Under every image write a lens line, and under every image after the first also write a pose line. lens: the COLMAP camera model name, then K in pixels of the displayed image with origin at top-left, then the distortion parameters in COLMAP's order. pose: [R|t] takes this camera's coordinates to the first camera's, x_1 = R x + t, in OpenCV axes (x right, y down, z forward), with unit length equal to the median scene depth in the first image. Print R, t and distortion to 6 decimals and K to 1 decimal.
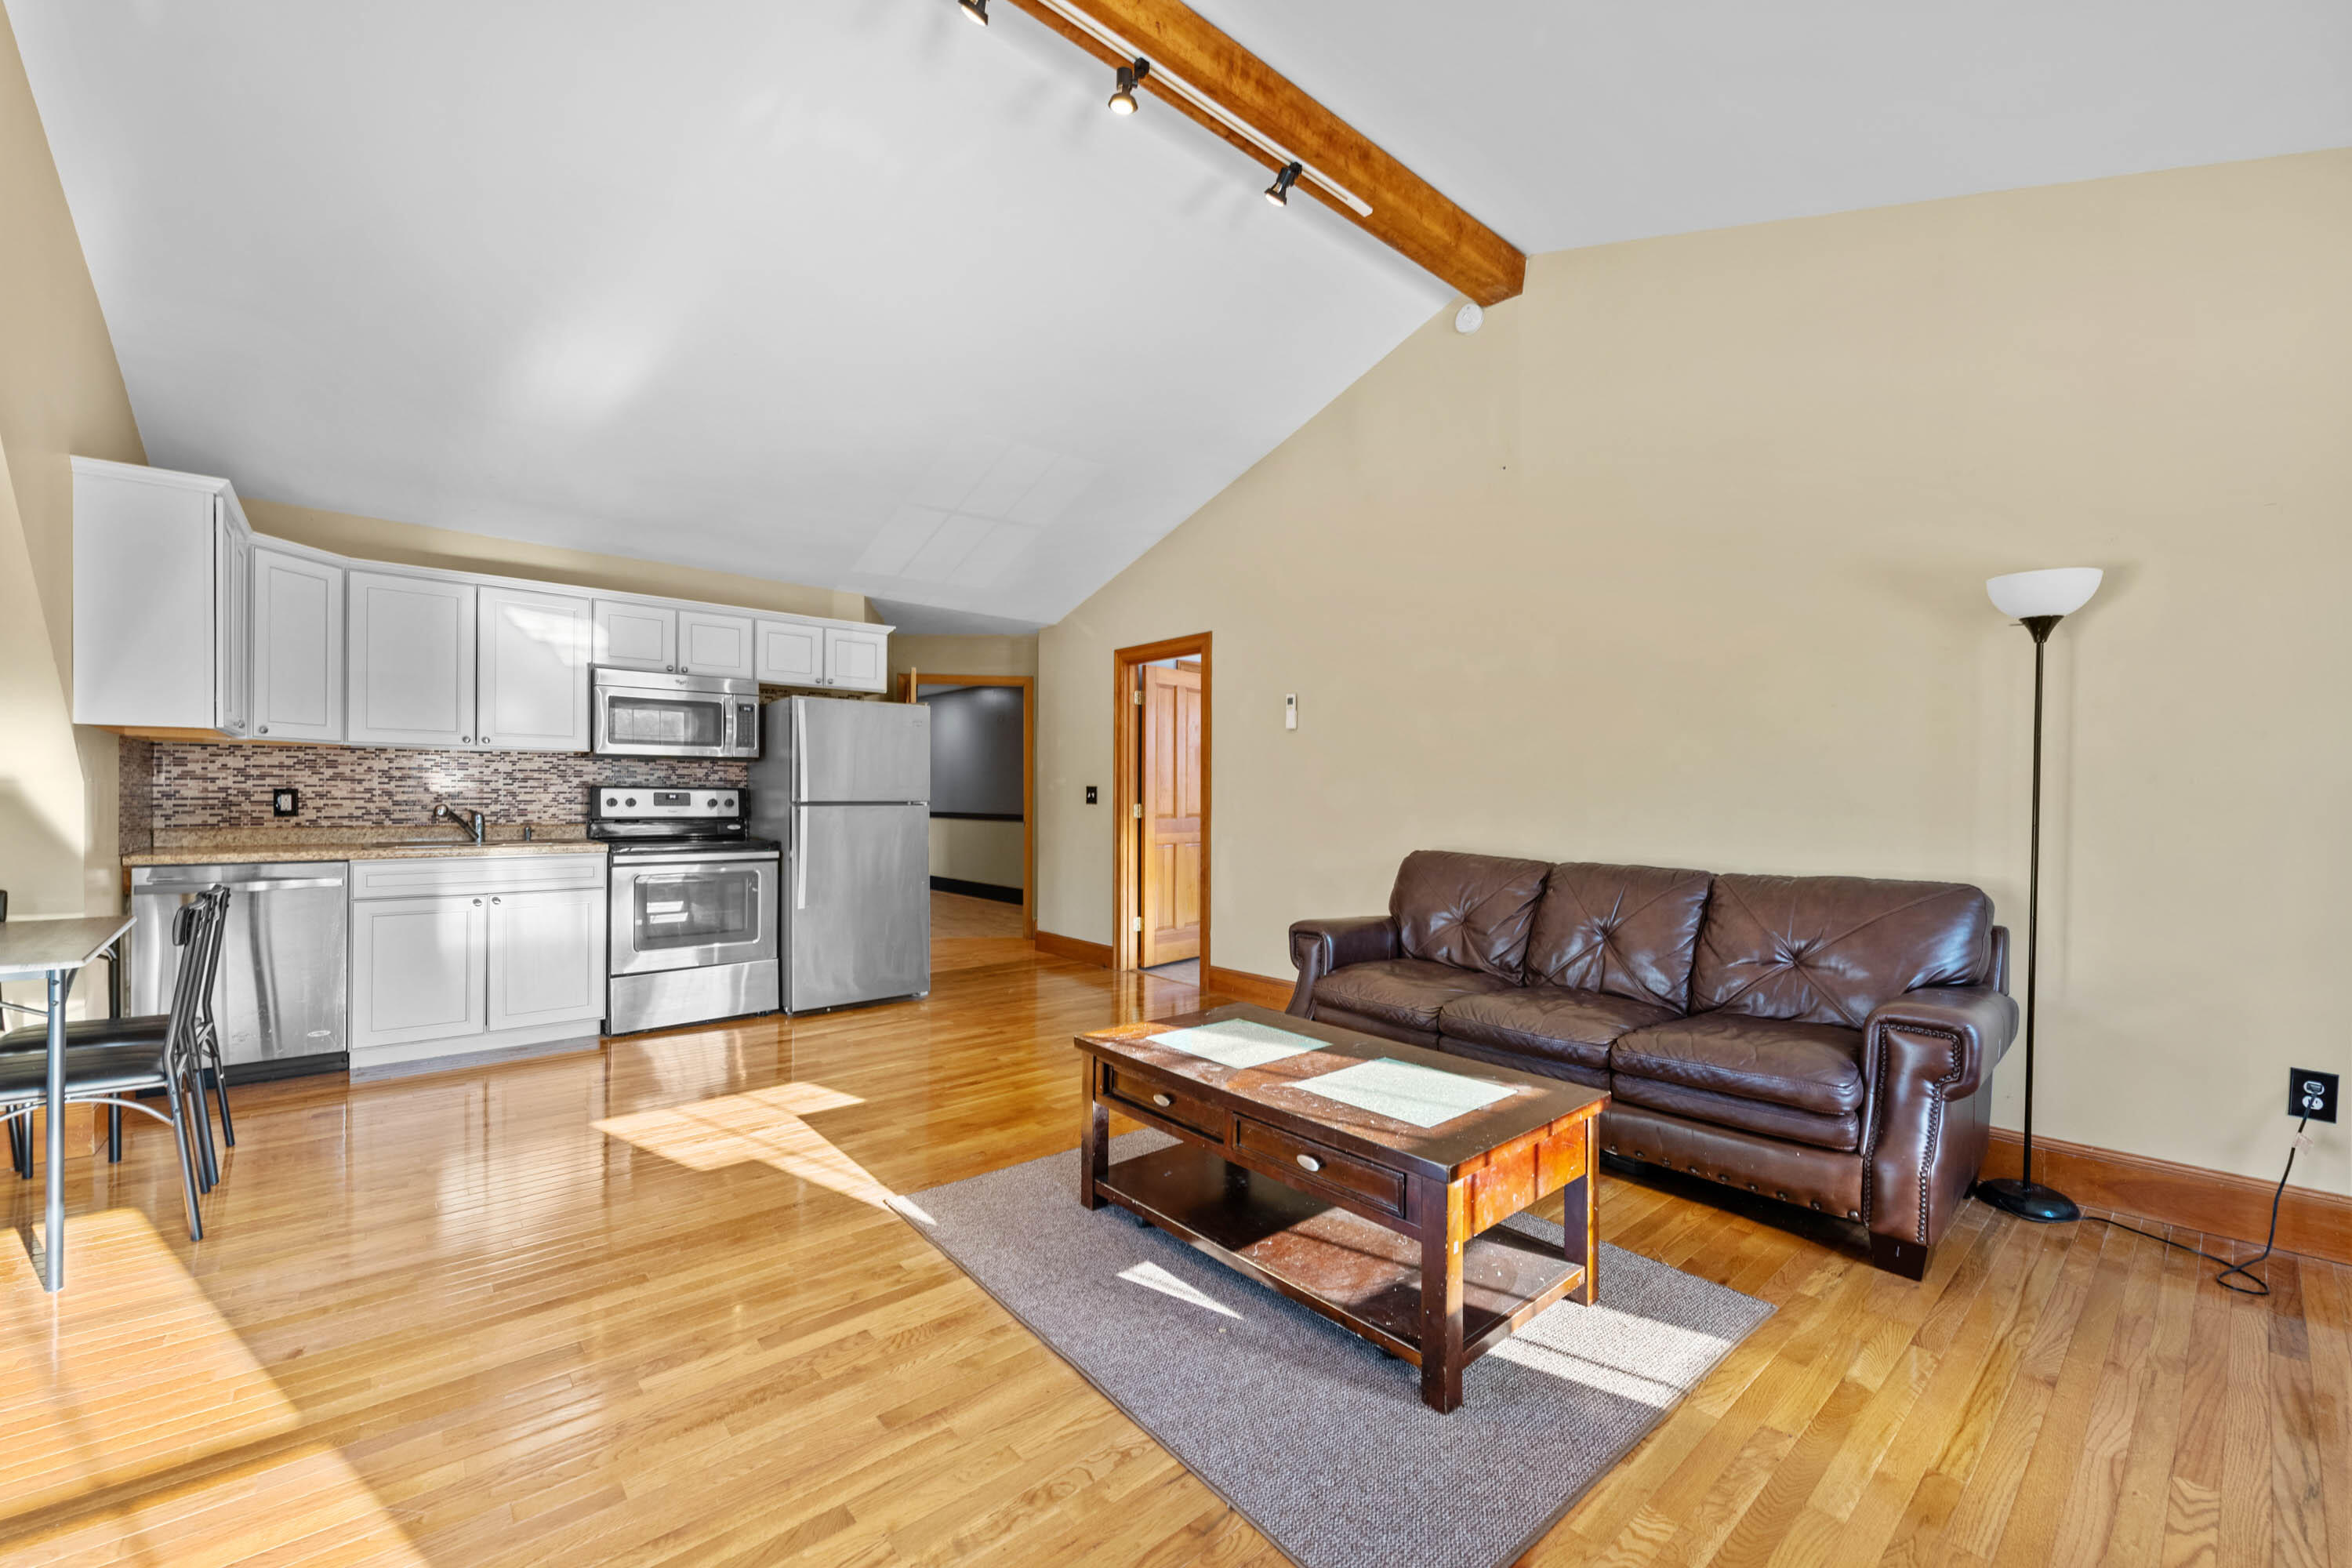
lens RADIAL K [[913.0, 0, 1178.4], [0, 913.0, 792.6], [0, 0, 1]] dist [-0.004023, -0.001168]
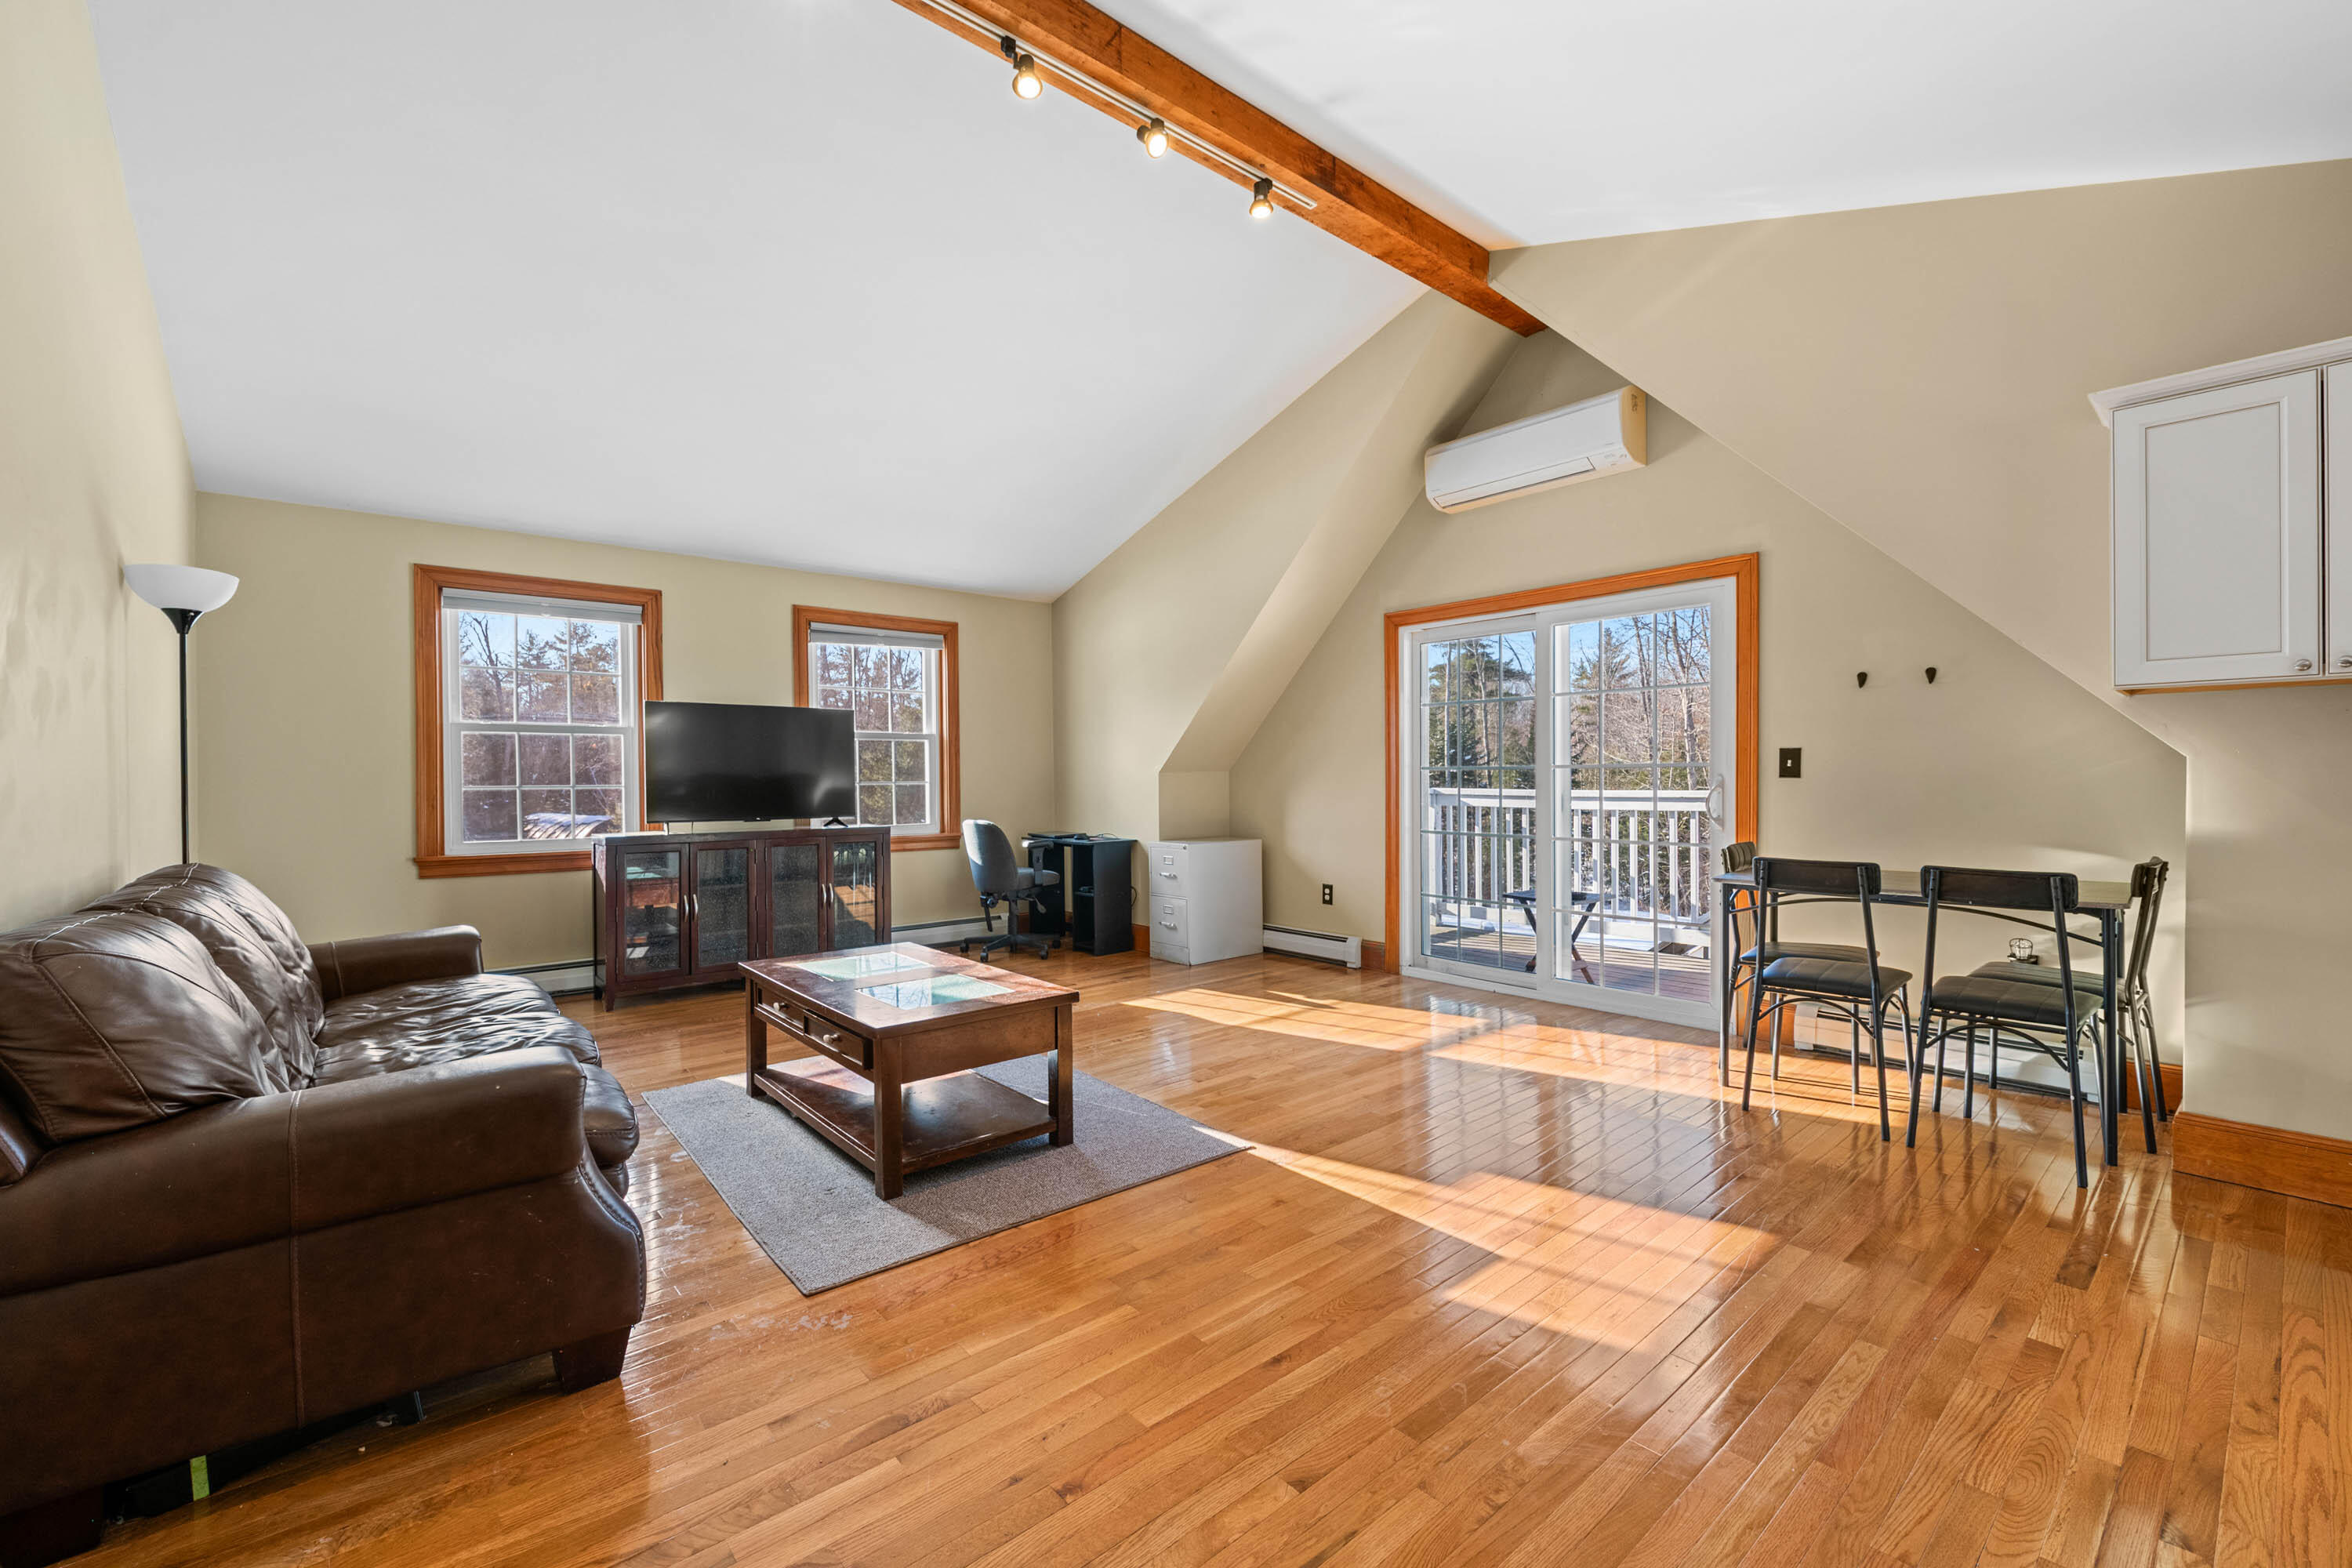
lens RADIAL K [[913.0, 0, 1166.9], [0, 913.0, 776.9], [0, 0, 1]] dist [-0.004023, -0.001168]
pose [[-0.999792, 0.006531, 0.019304, -0.236808], [0.006620, 0.999968, 0.004584, 0.006054], [-0.019273, 0.004711, -0.999803, 2.020168]]
